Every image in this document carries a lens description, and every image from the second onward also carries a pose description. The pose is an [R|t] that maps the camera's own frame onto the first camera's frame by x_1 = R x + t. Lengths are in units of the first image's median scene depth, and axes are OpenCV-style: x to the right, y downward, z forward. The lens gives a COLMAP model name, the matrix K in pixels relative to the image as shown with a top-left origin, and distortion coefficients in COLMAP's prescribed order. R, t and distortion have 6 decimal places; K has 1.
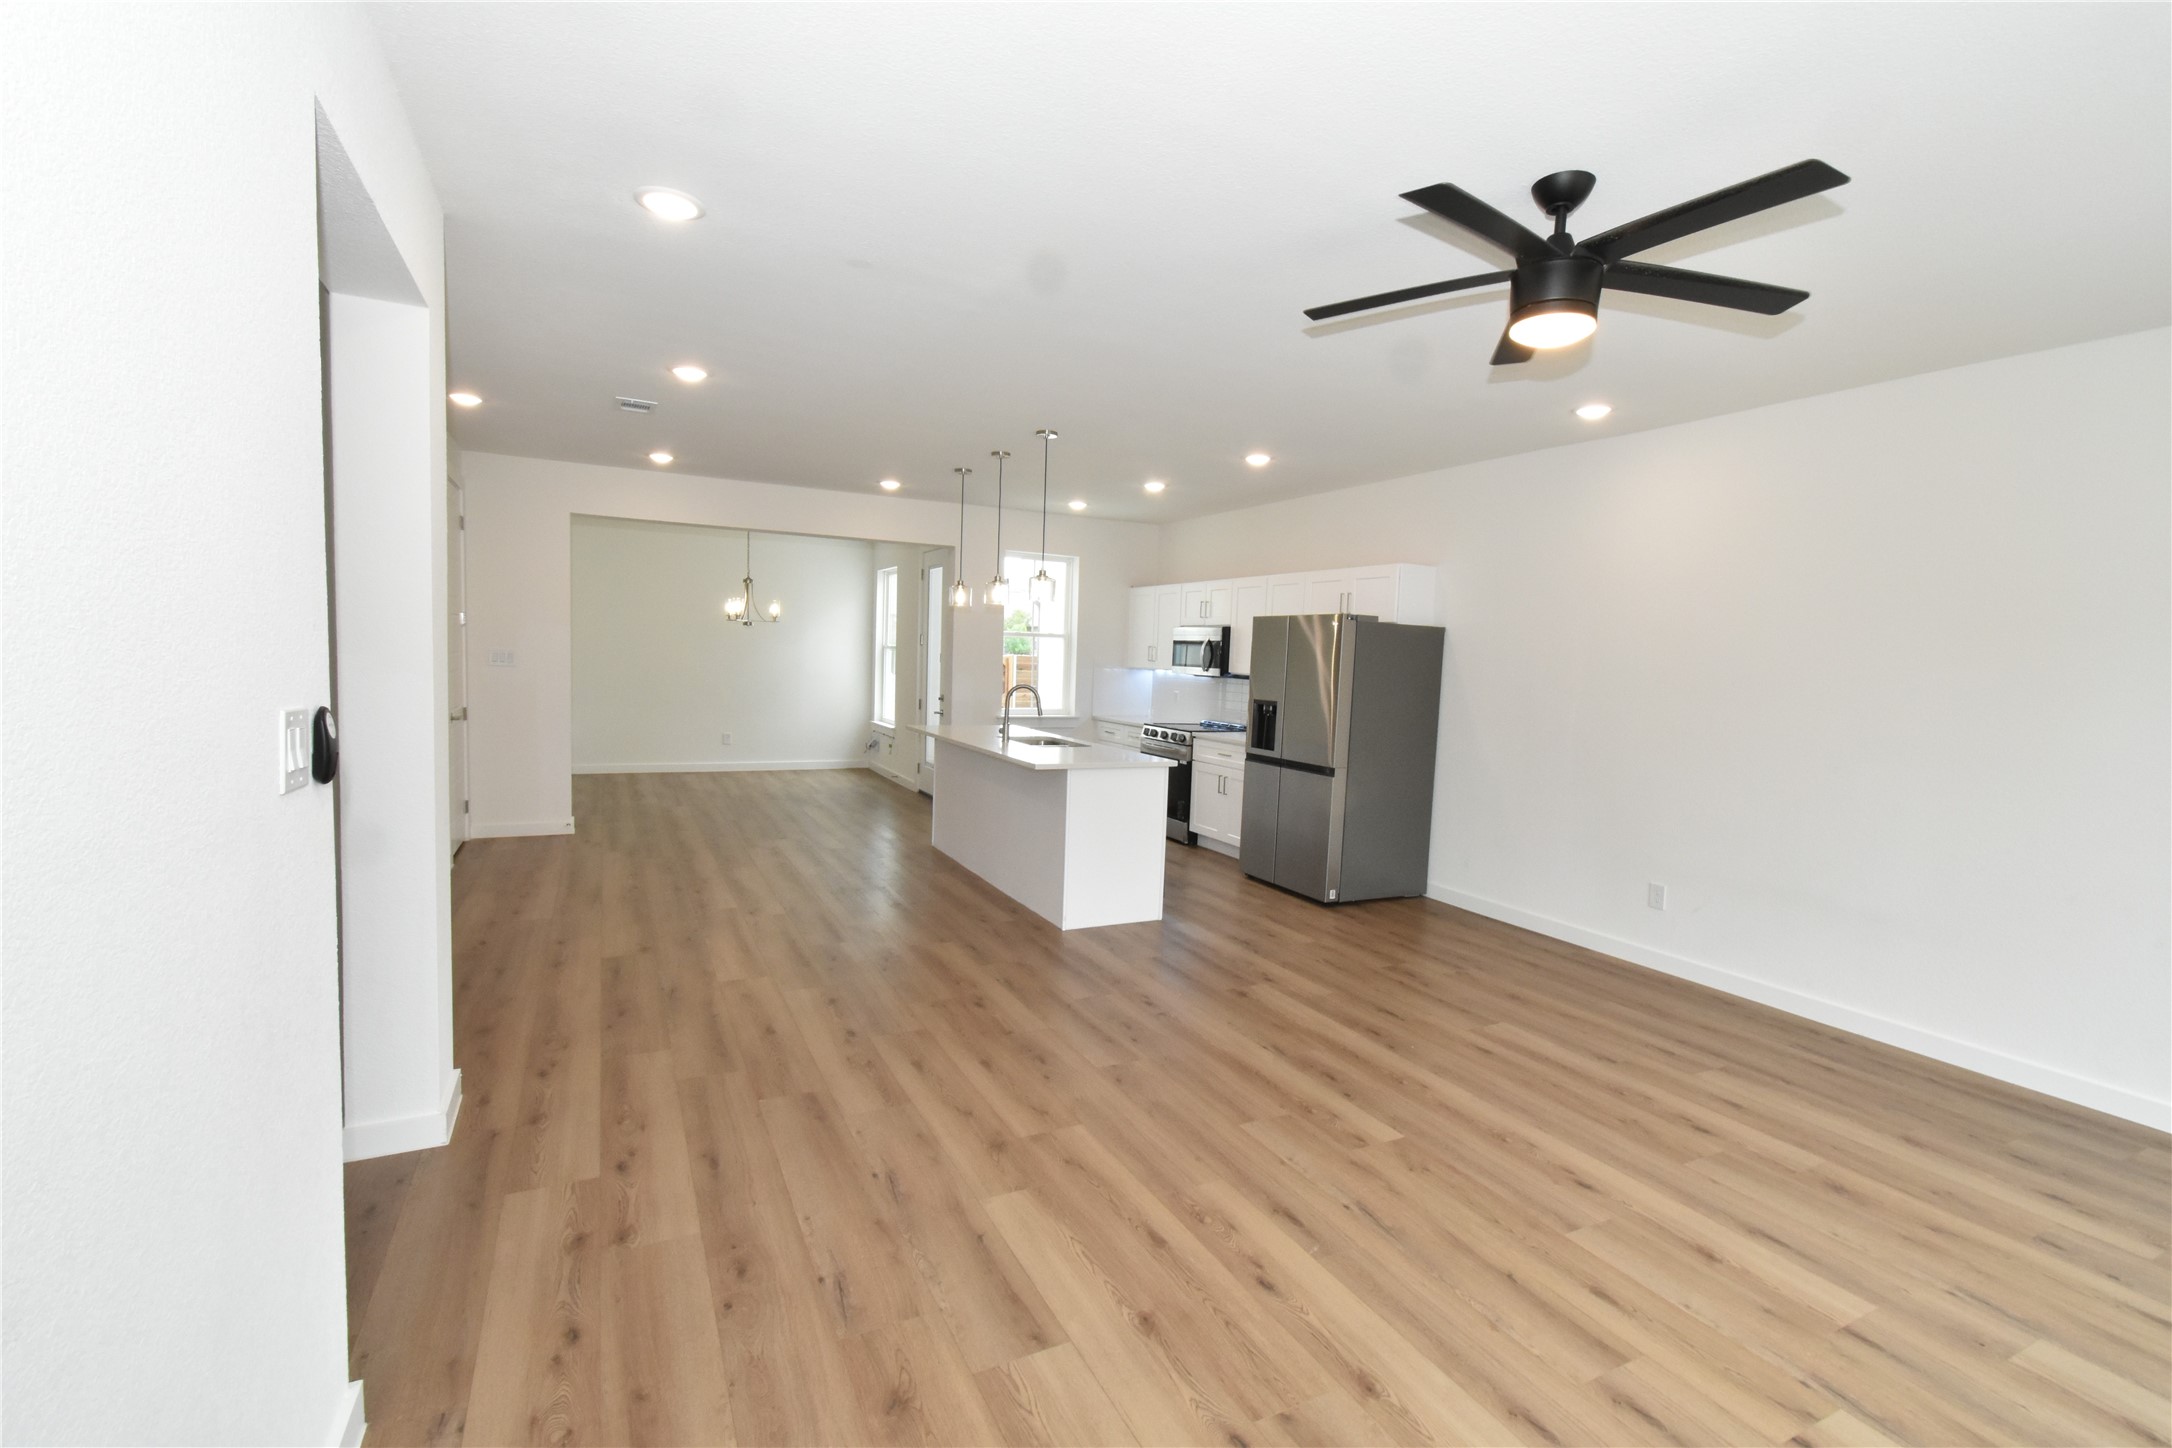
lens RADIAL K [[975.2, 0, 1092.9], [0, 975.2, 726.5], [0, 0, 1]] dist [0.015324, -0.007366]
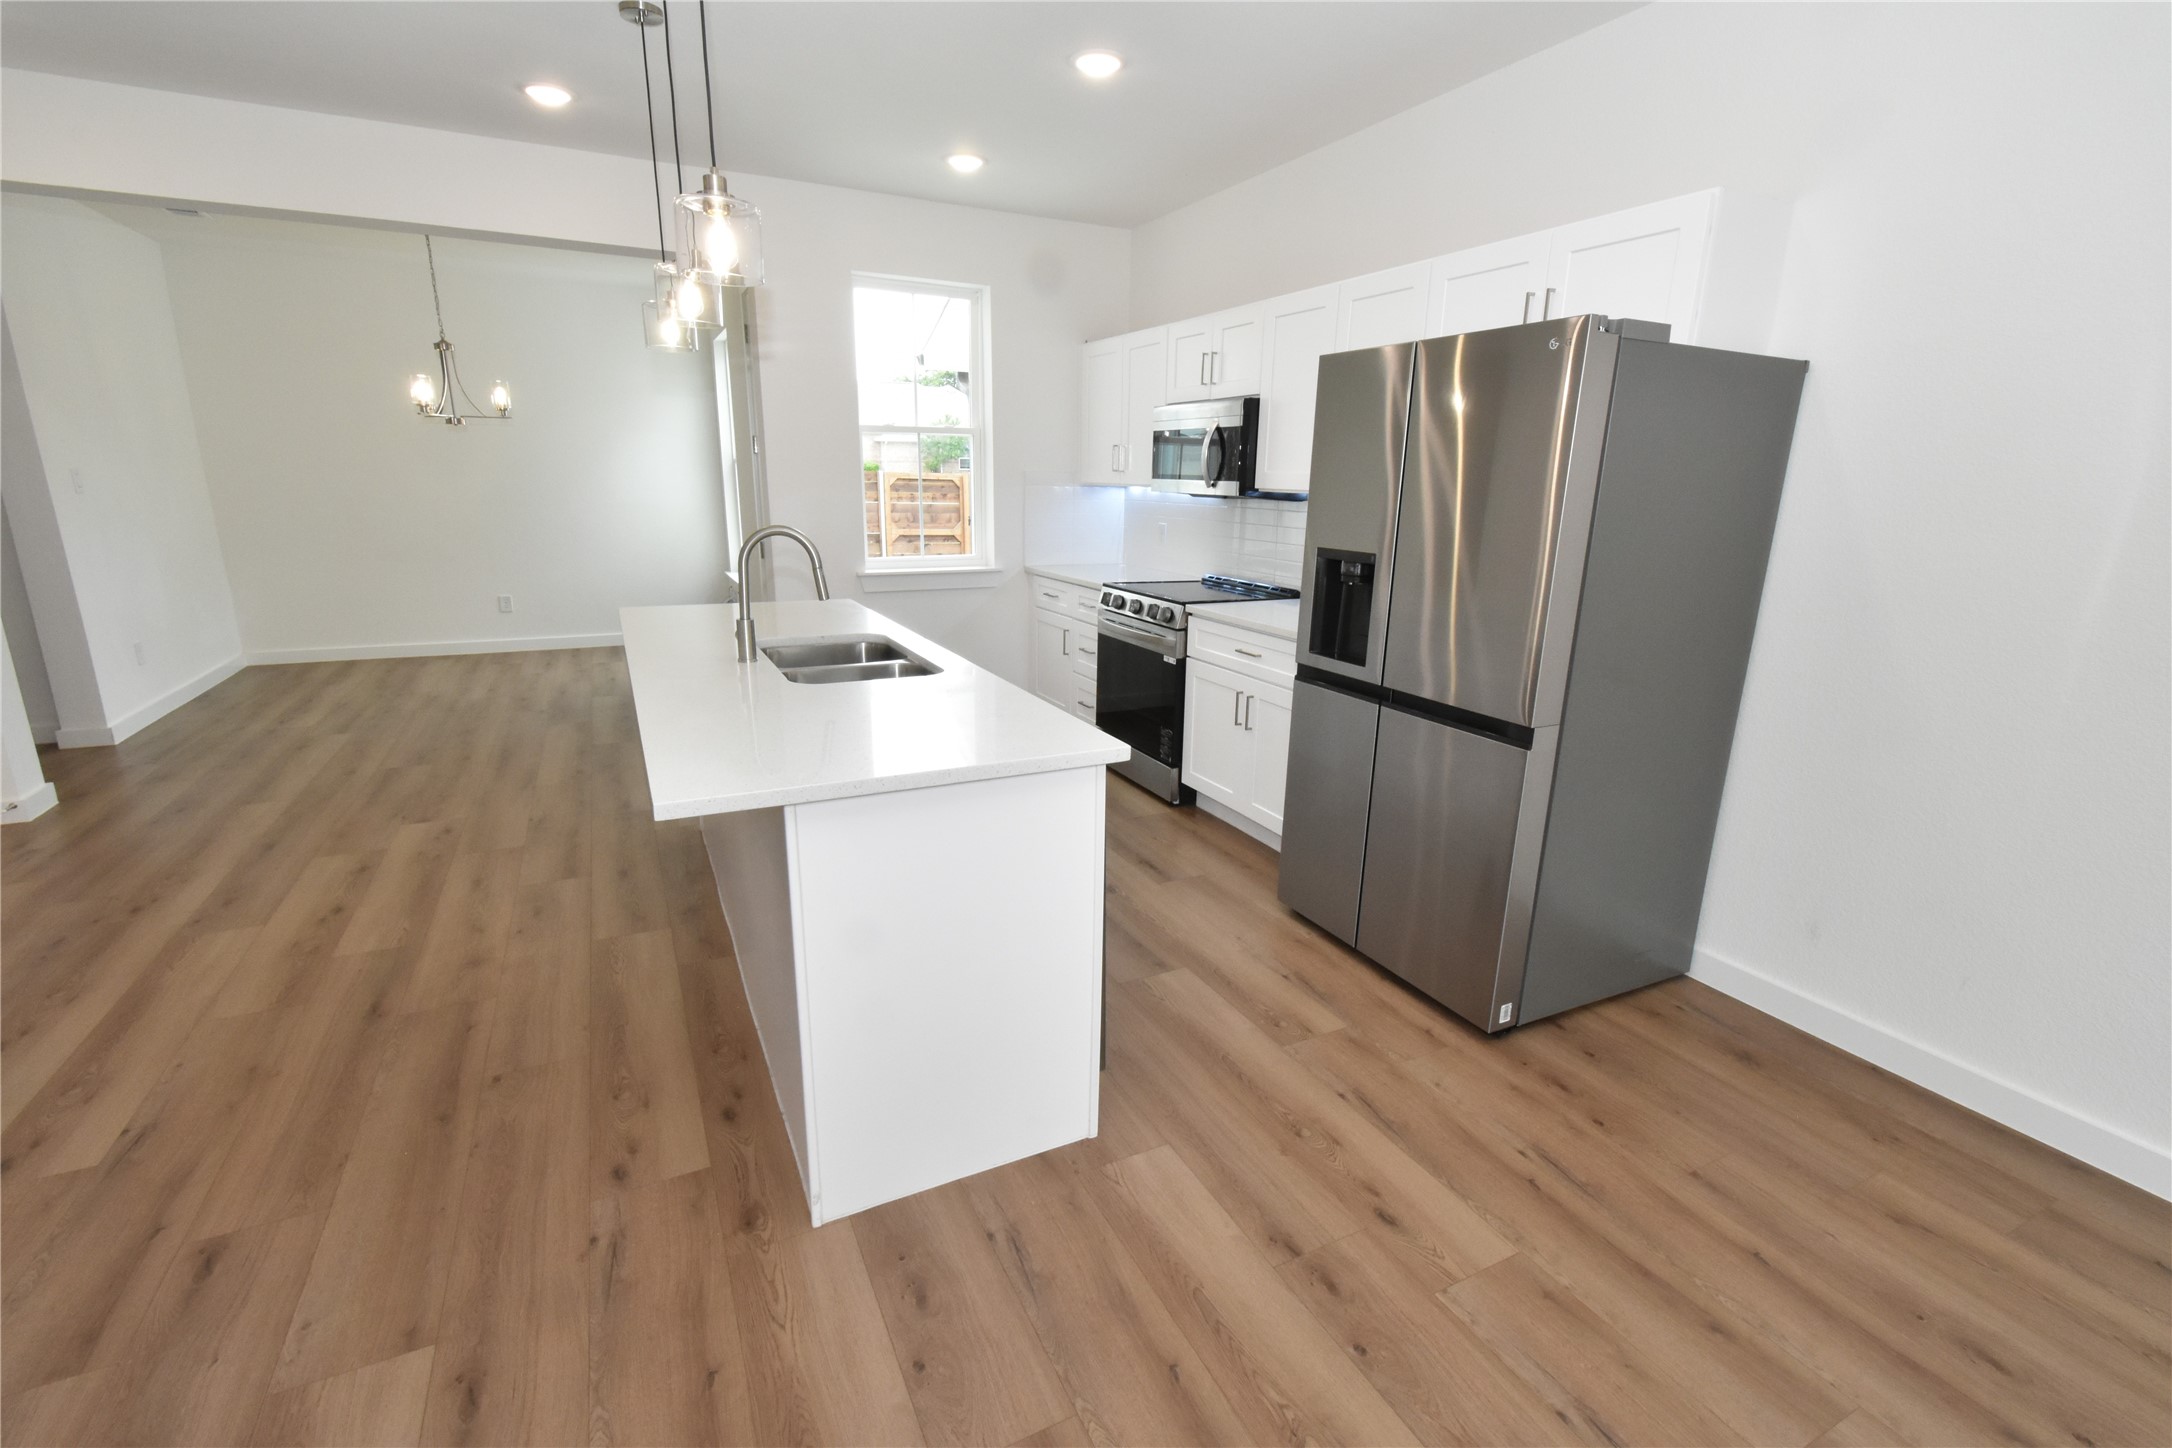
lens RADIAL K [[975.2, 0, 1092.9], [0, 975.2, 726.5], [0, 0, 1]] dist [0.015324, -0.007366]
pose [[0.999798, -0.018835, -0.006947, 0.065958], [0.019772, 0.983769, 0.178348, -0.030901], [0.003475, -0.178450, 0.983943, 0.571165]]
